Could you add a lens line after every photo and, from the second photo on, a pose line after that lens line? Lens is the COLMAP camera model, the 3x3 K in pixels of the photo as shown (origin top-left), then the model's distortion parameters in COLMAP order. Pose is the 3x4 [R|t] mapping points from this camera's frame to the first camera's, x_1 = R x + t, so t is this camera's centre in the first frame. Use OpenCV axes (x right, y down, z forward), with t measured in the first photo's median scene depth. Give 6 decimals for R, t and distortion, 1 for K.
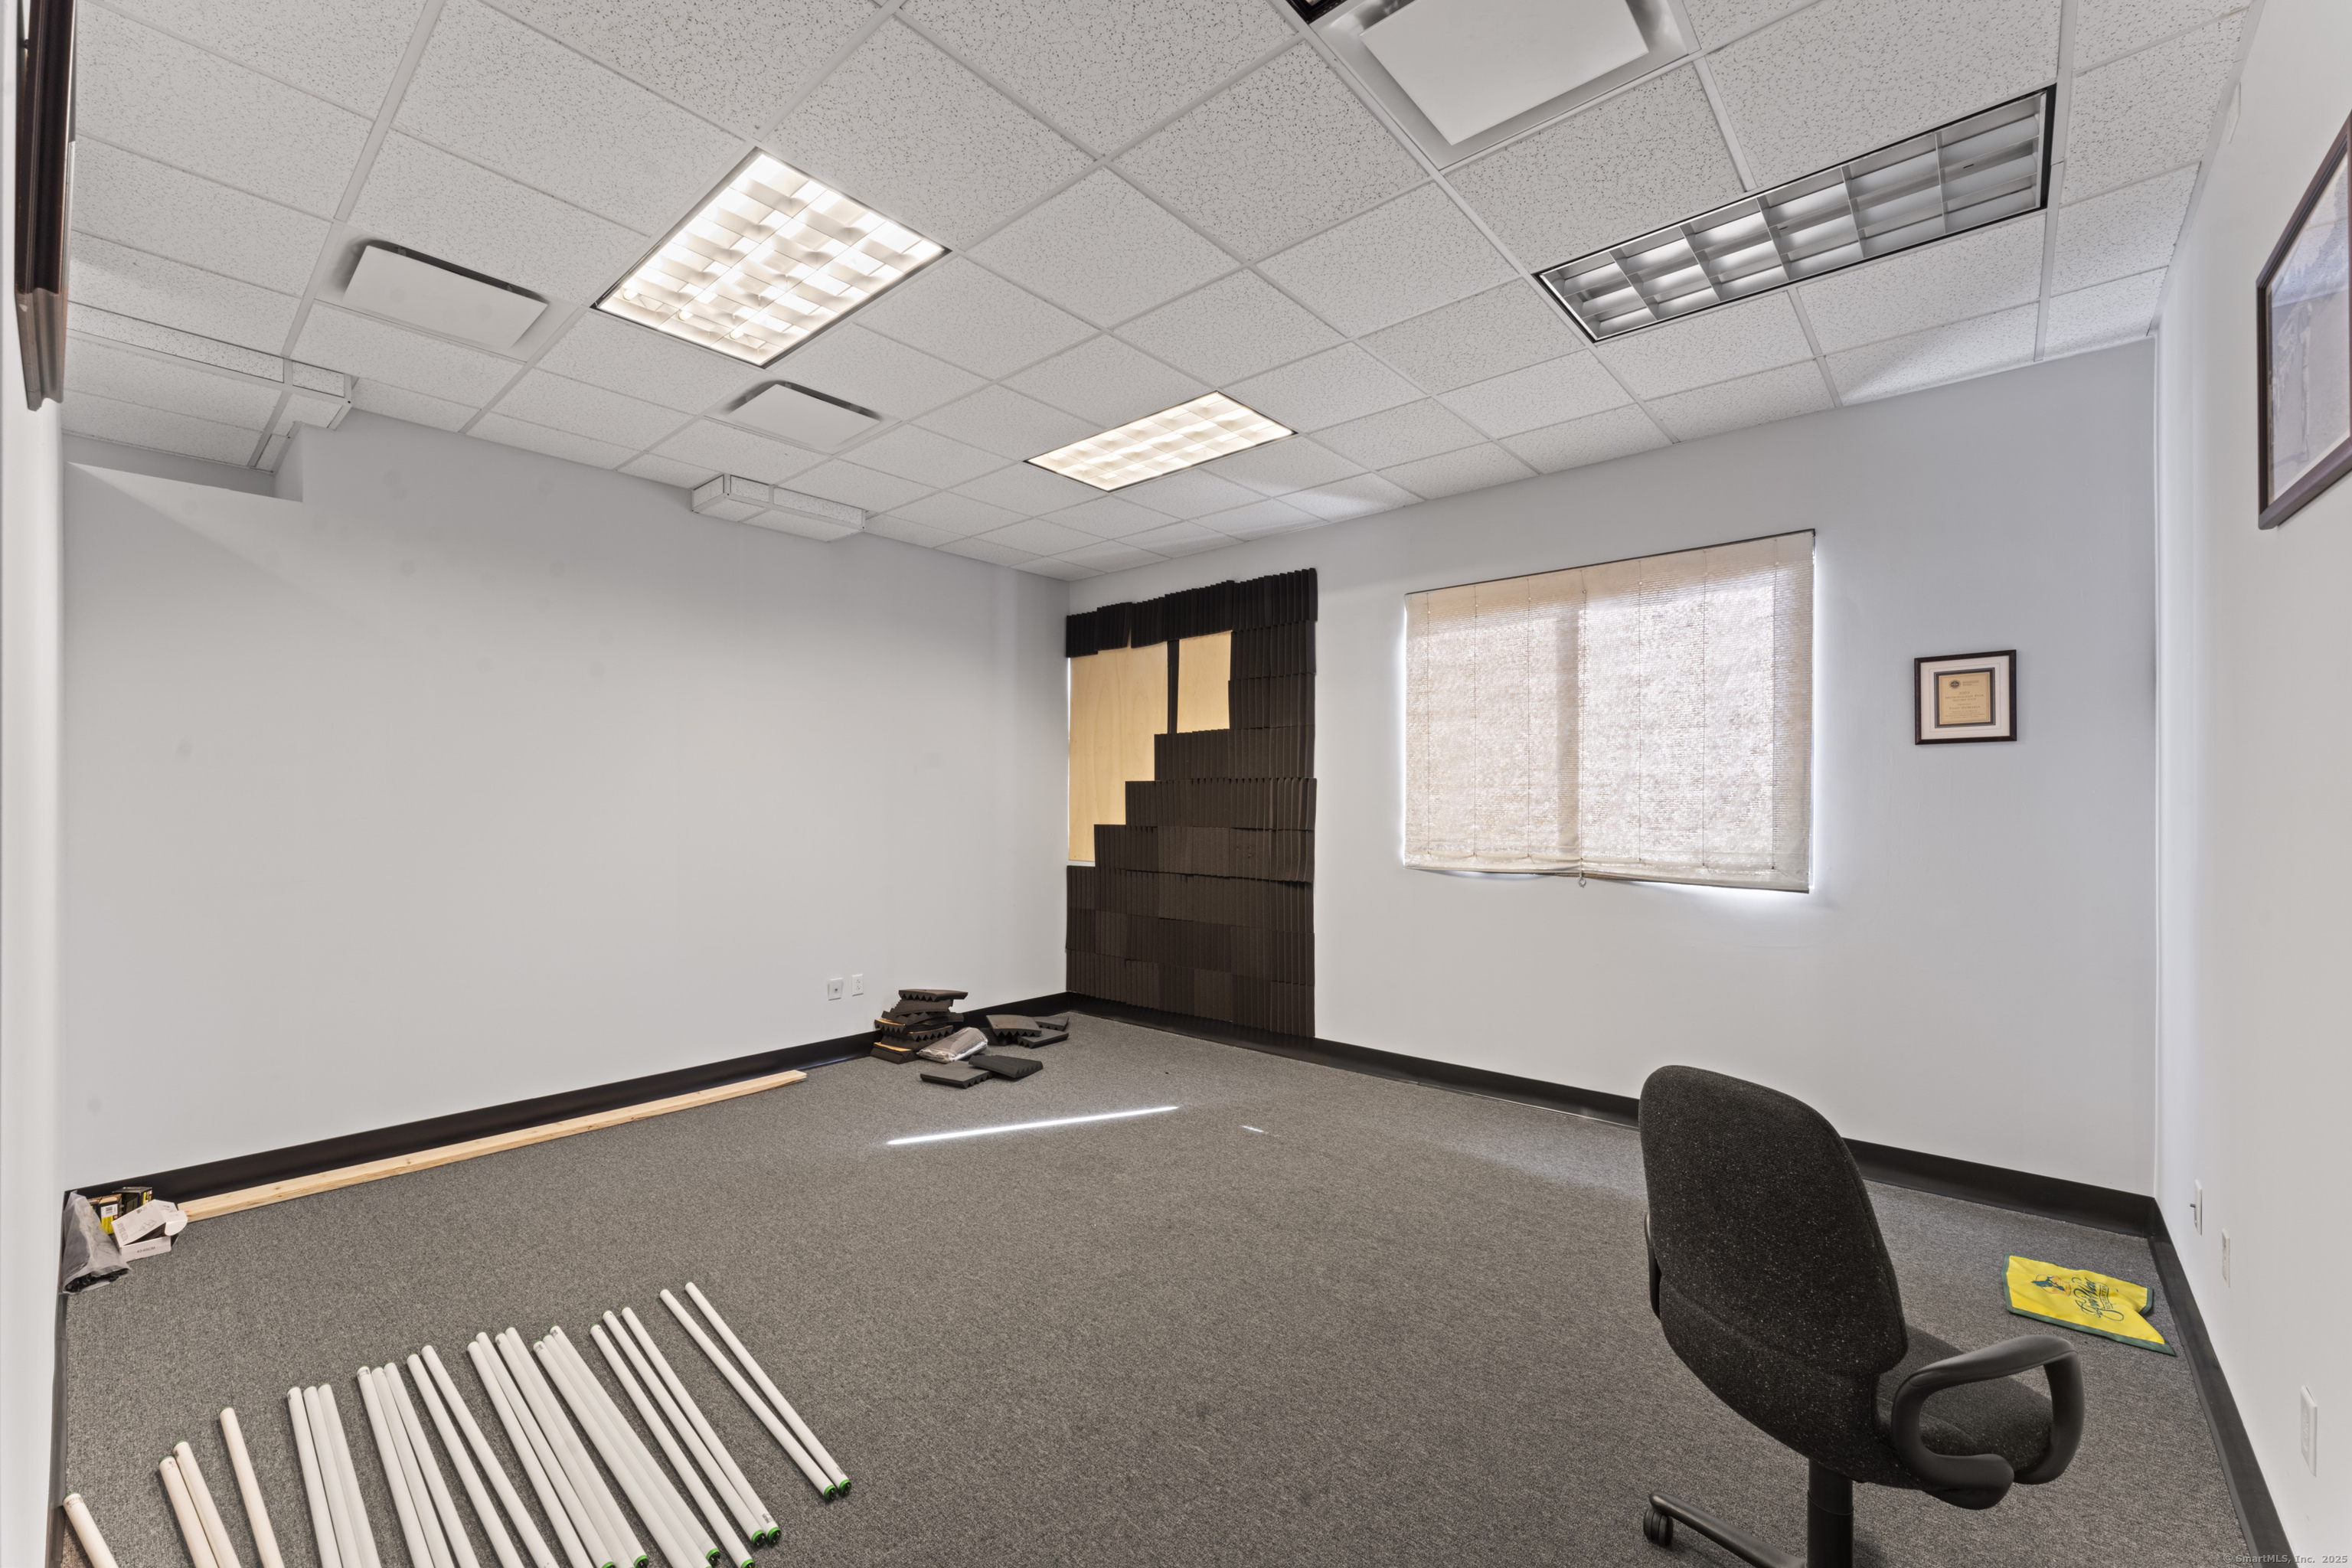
lens RADIAL K [[950.9, 0, 1184.7], [0, 950.9, 794.9], [0, 0, 1]] dist [0.001103, 0.000952]
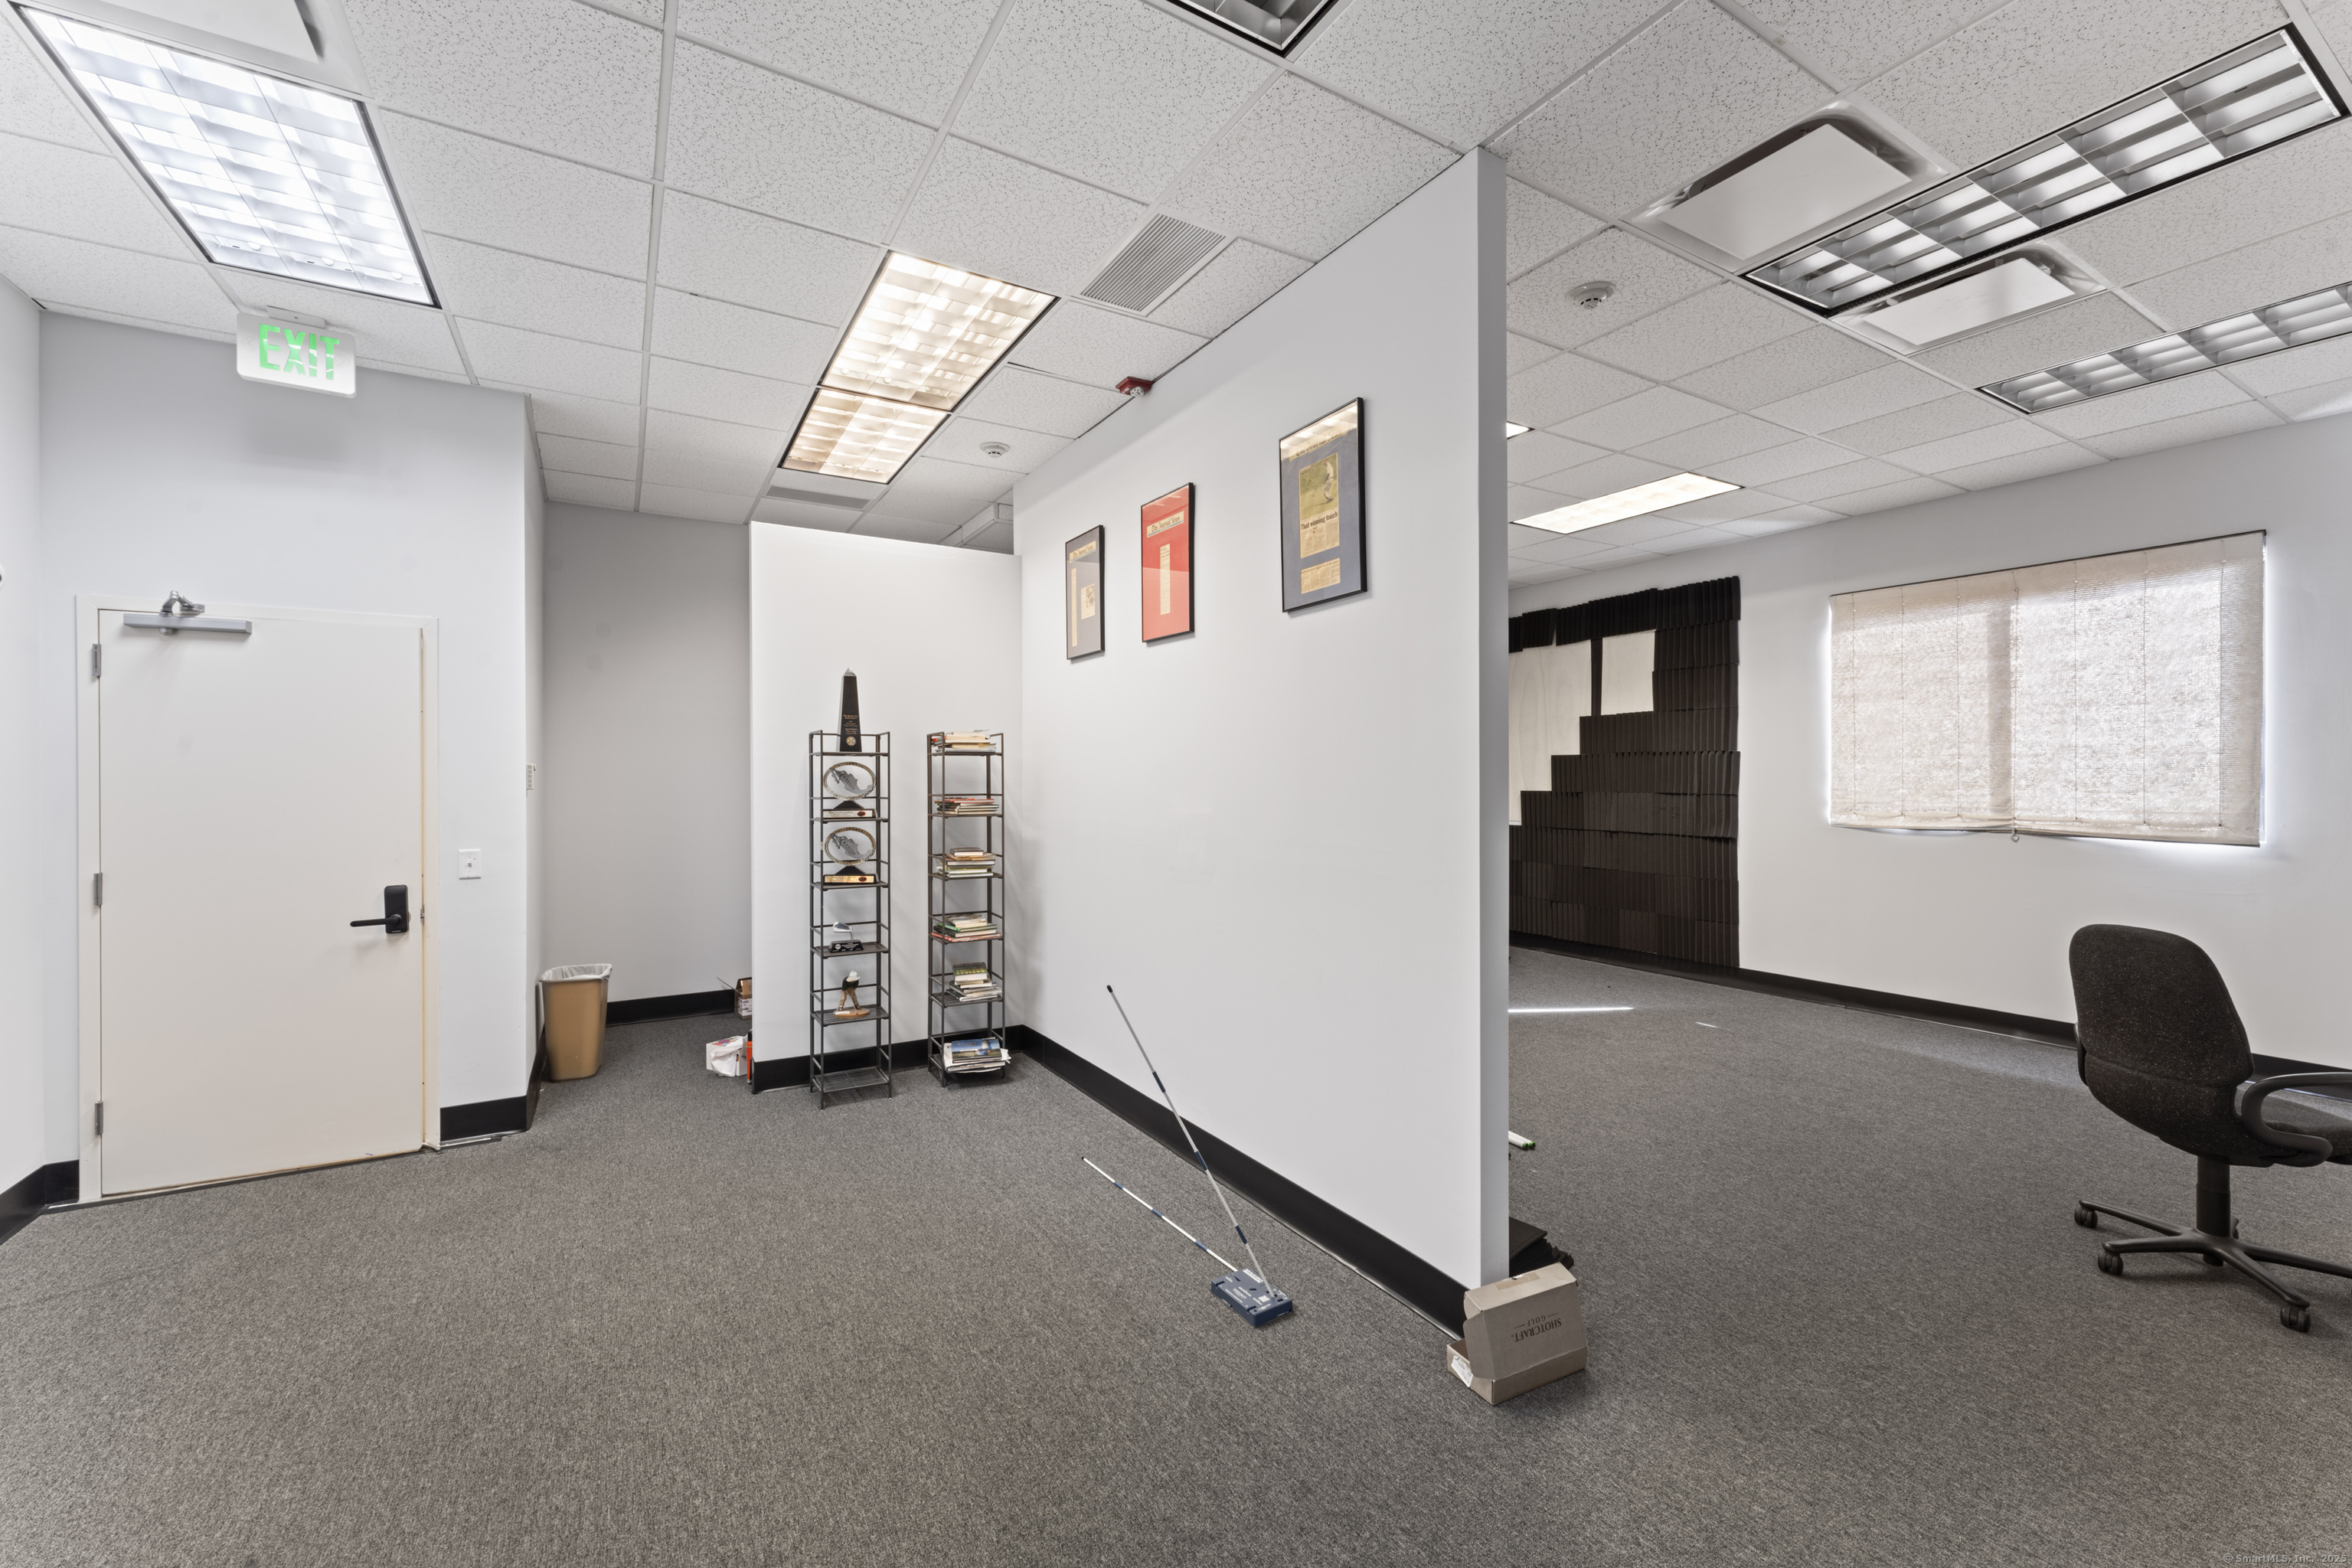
lens RADIAL K [[950.9, 0, 1172.4], [0, 950.9, 772.2], [0, 0, 1]] dist [0.001103, 0.000952]
pose [[0.949597, -0.006868, -0.313397, -0.199316], [0.008759, 0.999951, 0.004625, -0.003605], [0.313350, -0.007137, 0.949611, -0.438074]]
